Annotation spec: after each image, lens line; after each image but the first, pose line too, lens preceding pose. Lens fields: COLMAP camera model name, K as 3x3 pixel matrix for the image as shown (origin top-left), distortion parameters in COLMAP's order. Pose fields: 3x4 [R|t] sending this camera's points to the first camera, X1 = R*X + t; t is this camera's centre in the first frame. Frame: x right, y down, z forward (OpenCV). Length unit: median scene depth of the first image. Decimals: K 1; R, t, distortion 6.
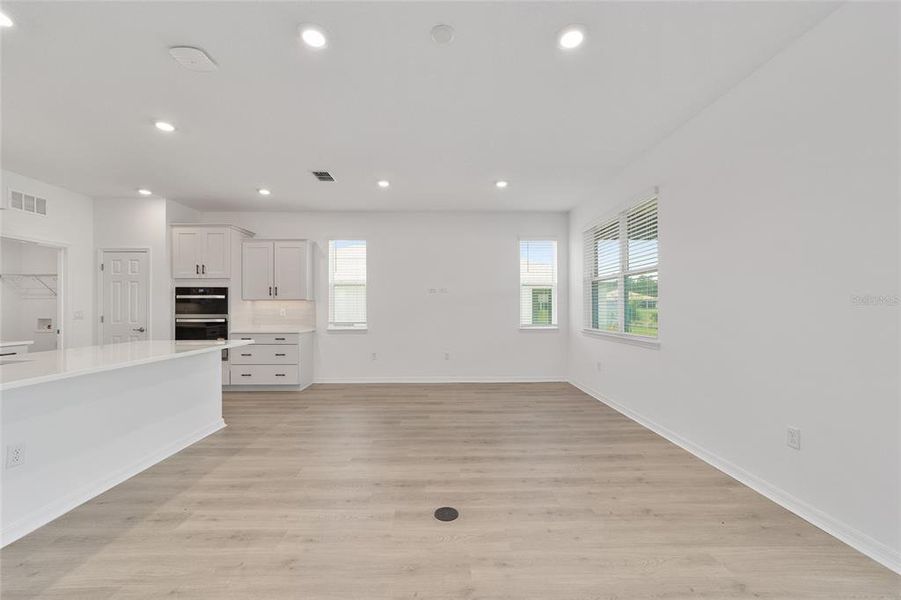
lens RADIAL K [[347.1, 0, 445.9], [0, 347.1, 305.6], [0, 0, 1]] dist [-0.002085, 0.000357]
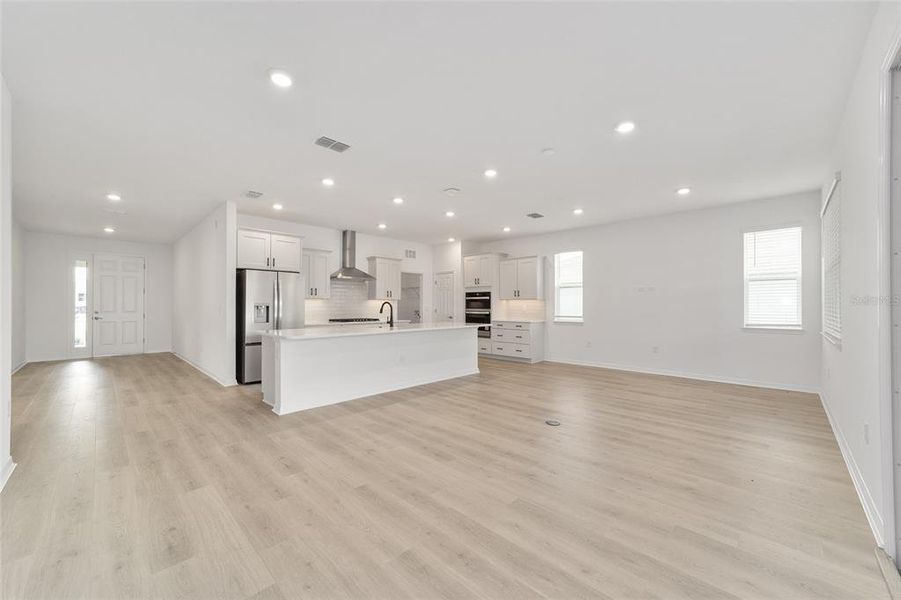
lens RADIAL K [[342.7, 0, 445.9], [0, 342.7, 306.1], [0, 0, 1]] dist [-0.016929, 0.000134]
pose [[0.699972, 0.003923, -0.714160, 0.345519], [0.003501, 0.999954, 0.008924, -0.002438], [0.714162, -0.008746, 0.699926, -0.237776]]
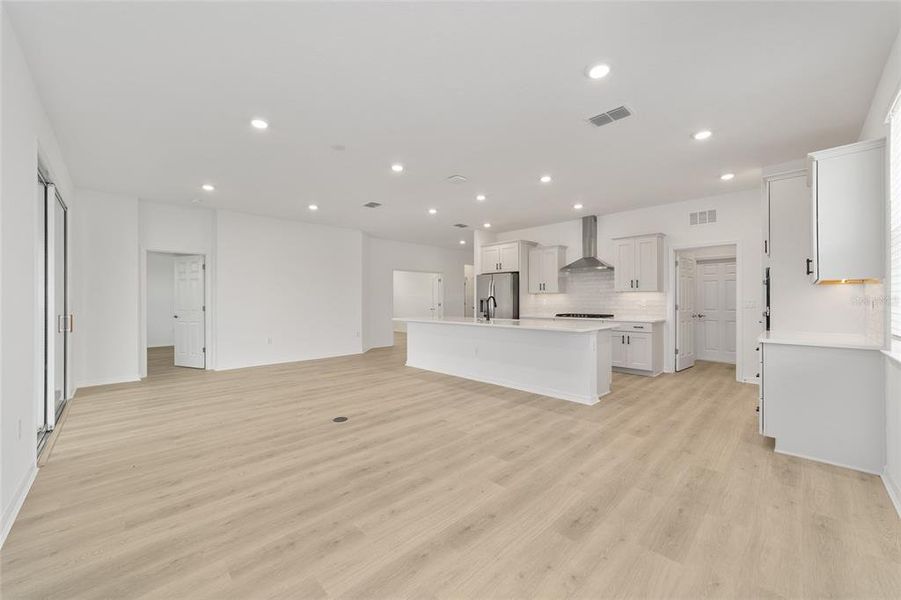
lens RADIAL K [[345.3, 0, 447.3], [0, 345.3, 300.8], [0, 0, 1]] dist [-0.004210, 0.000285]
pose [[-0.725523, 0.006408, -0.688168, 0.322705], [0.011559, 0.999929, -0.002874, 0.008933], [0.688101, -0.010040, -0.725545, 1.066256]]
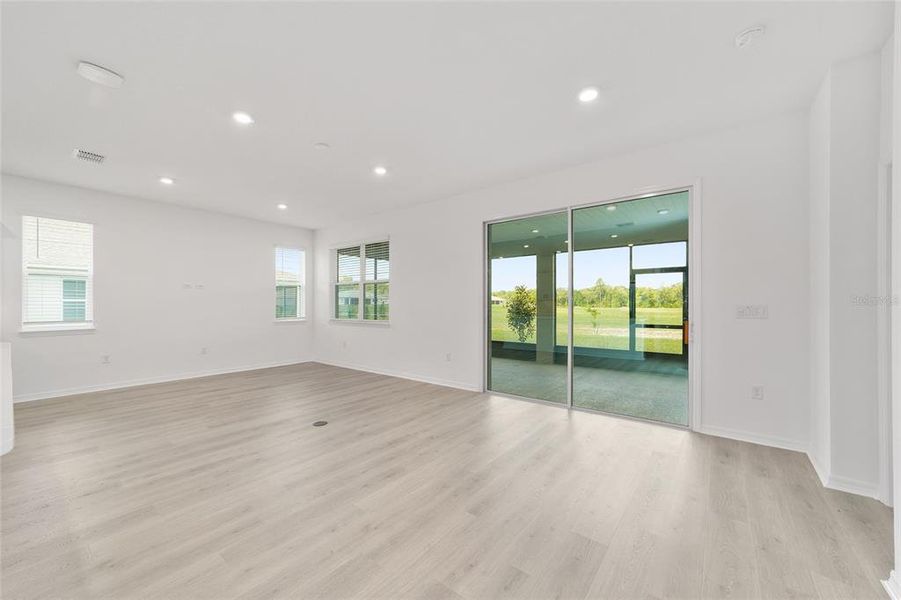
lens RADIAL K [[347.1, 0, 445.9], [0, 347.1, 305.6], [0, 0, 1]] dist [-0.002085, 0.000357]
pose [[0.636361, 0.001009, 0.771391, -0.379409], [-0.008315, 0.999950, 0.005552, -0.000035], [-0.771347, -0.009947, 0.636337, -0.232453]]
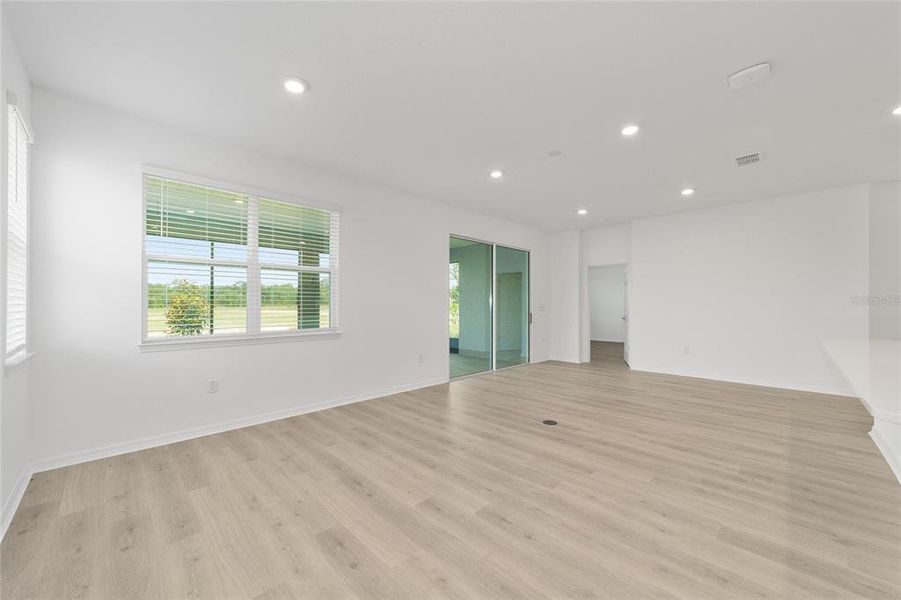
lens RADIAL K [[347.1, 0, 445.9], [0, 347.1, 305.6], [0, 0, 1]] dist [-0.002085, 0.000357]
pose [[-0.692422, 0.003176, 0.721485, -0.365991], [-0.002999, 0.999969, -0.007280, 0.010588], [-0.721486, -0.007205, -0.692391, 1.056294]]
